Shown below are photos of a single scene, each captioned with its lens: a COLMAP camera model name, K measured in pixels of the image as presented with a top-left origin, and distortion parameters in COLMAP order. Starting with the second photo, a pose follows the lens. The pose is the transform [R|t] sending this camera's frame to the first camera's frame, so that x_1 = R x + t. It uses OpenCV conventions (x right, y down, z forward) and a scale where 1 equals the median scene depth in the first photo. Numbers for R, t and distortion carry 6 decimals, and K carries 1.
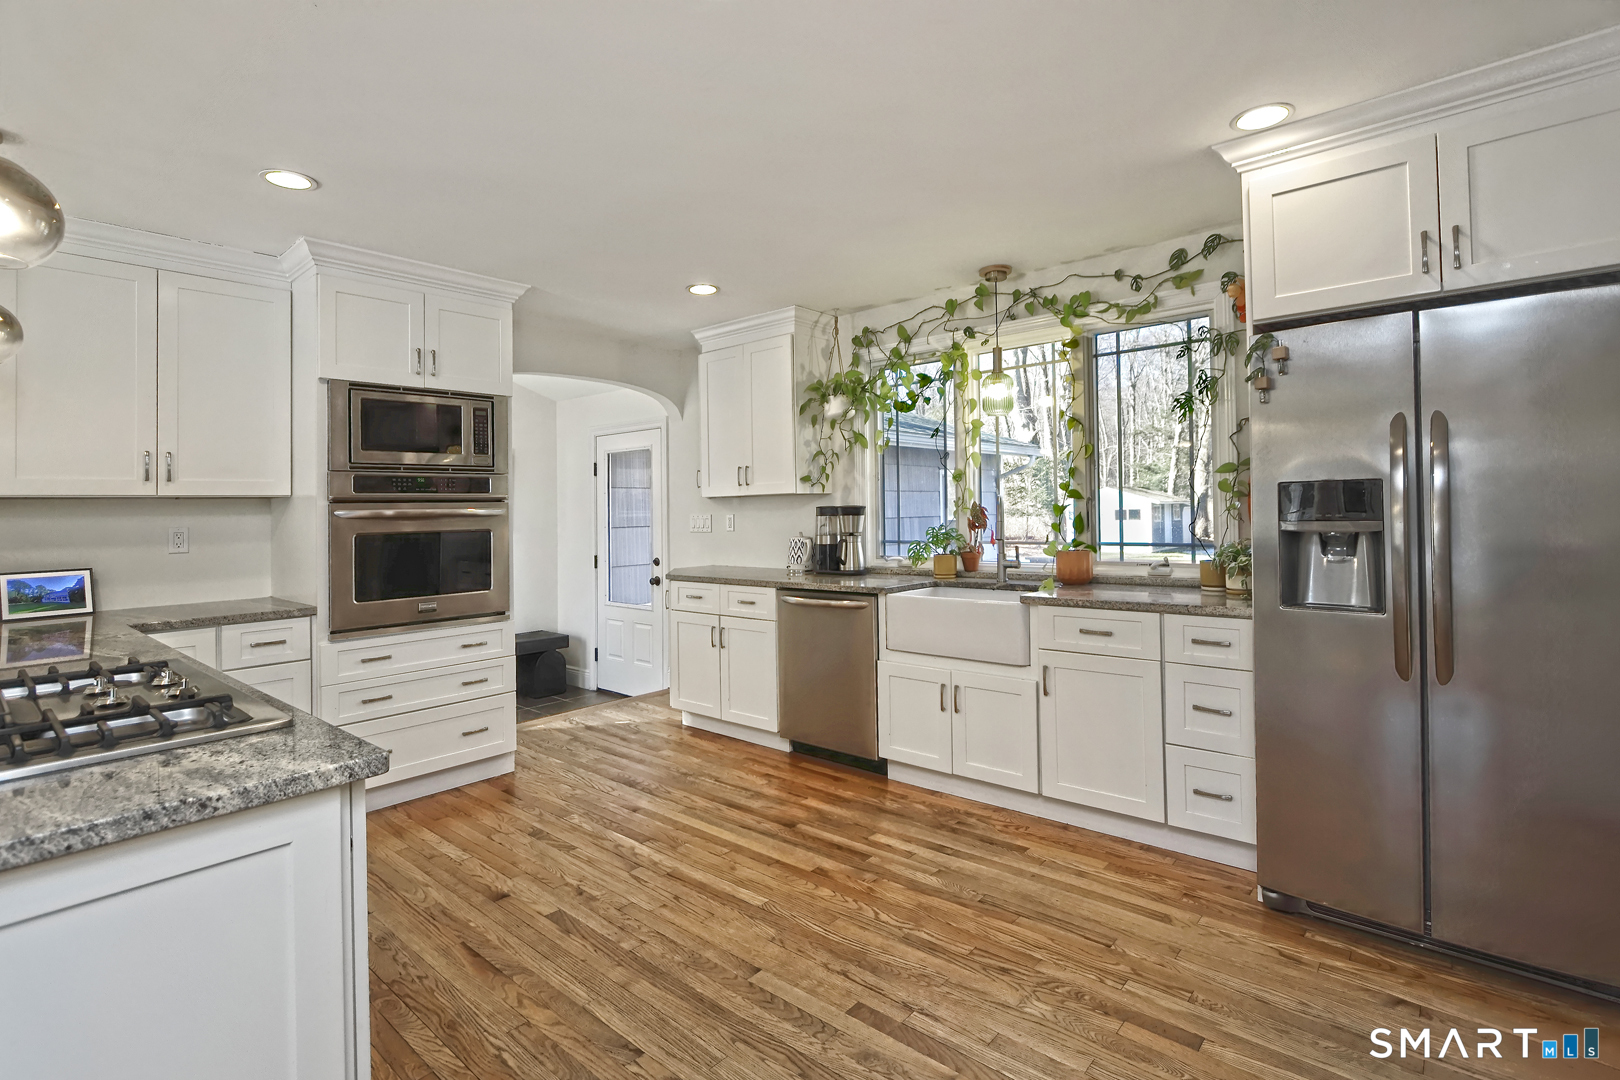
lens RADIAL K [[725.7, 0, 808.2], [0, 725.7, 496.1], [0, 0, 1]] dist [-0.007411, 0.000051]
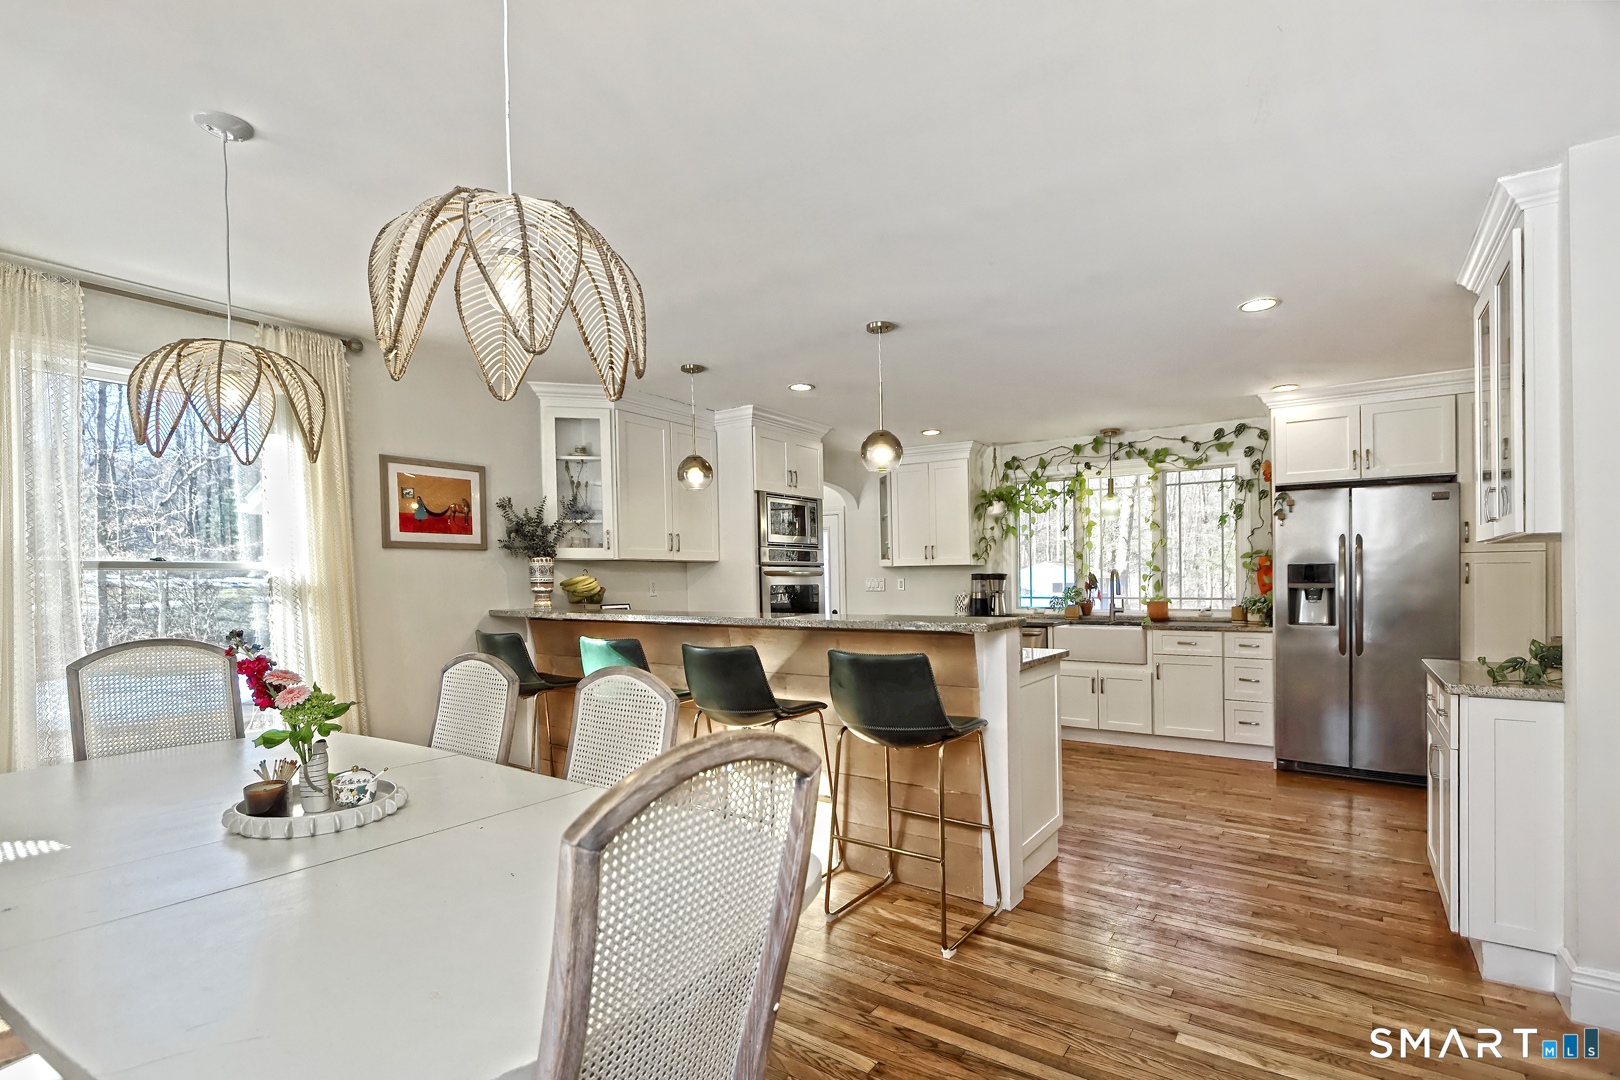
lens RADIAL K [[765.0, 0, 845.1], [0, 765.0, 574.3], [0, 0, 1]] dist [-0.002254, -0.000274]
pose [[0.985977, 0.015540, 0.166159, -0.709987], [-0.017342, 0.999805, 0.009399, 0.007369], [-0.165981, -0.012149, 0.986054, -0.699201]]
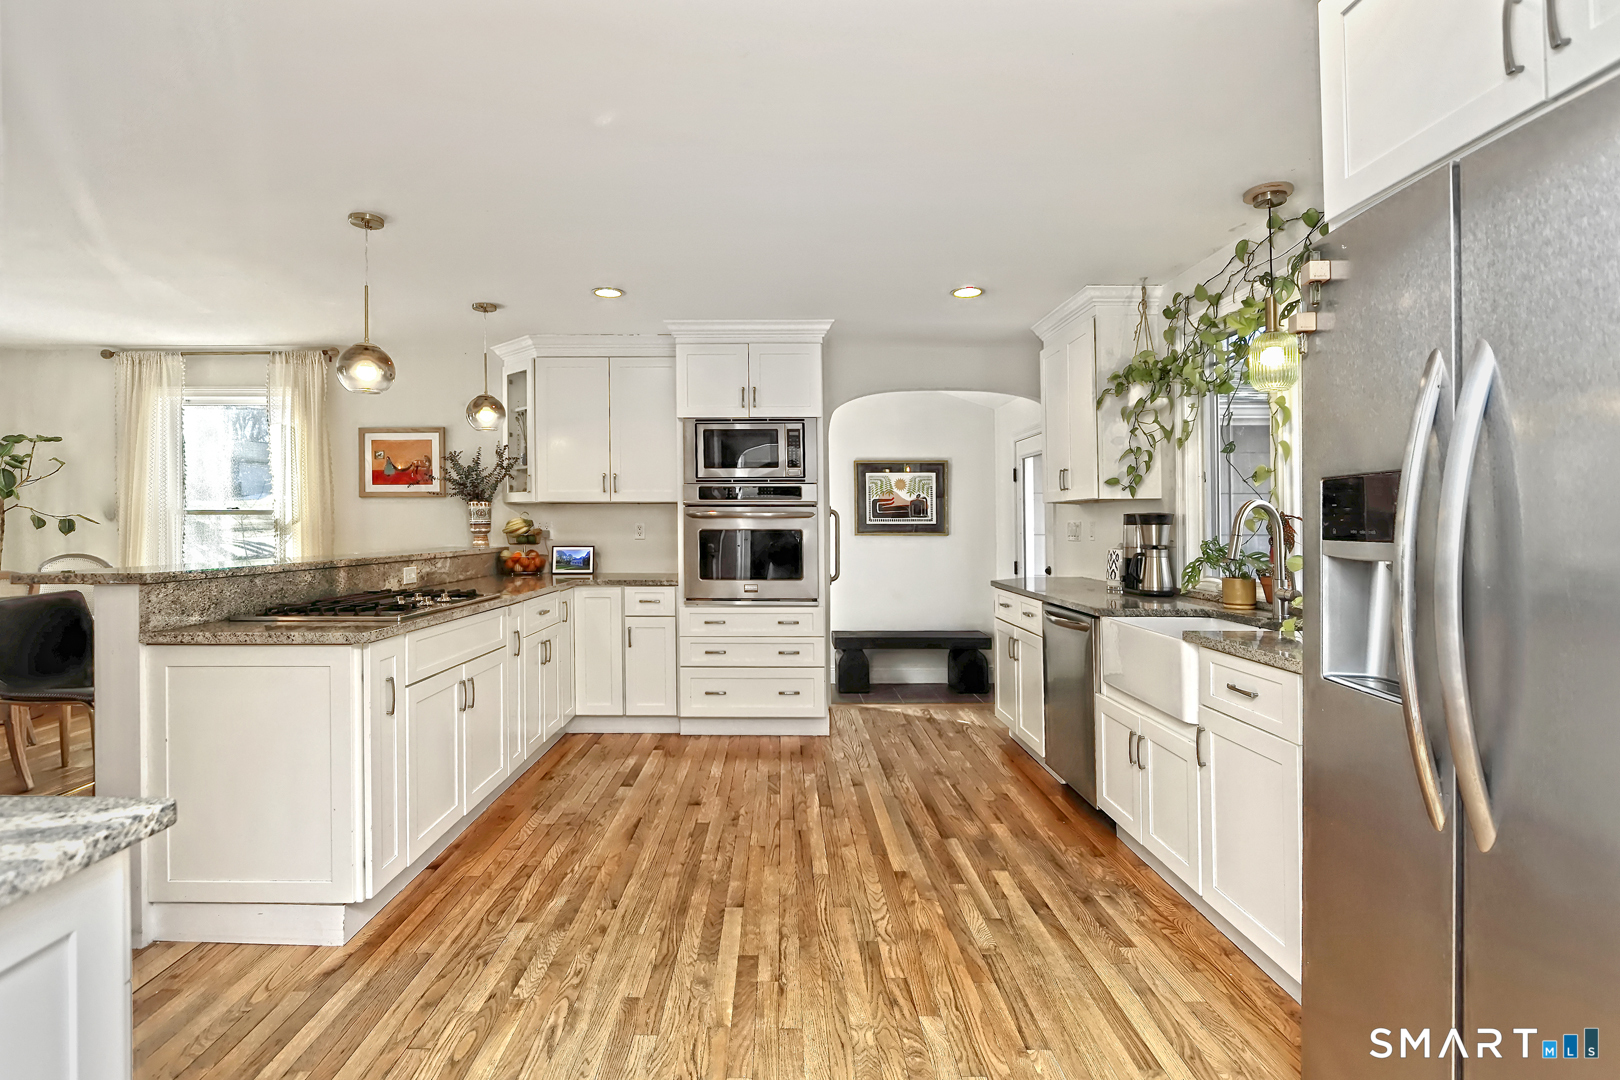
lens RADIAL K [[786.9, 0, 839.1], [0, 786.9, 515.4], [0, 0, 1]] dist [-0.003001, -0.000107]
pose [[0.688634, 0.013507, -0.724984, 0.611943], [0.001455, 0.999799, 0.020010, -0.003504], [0.725108, -0.014834, 0.688475, 0.156058]]
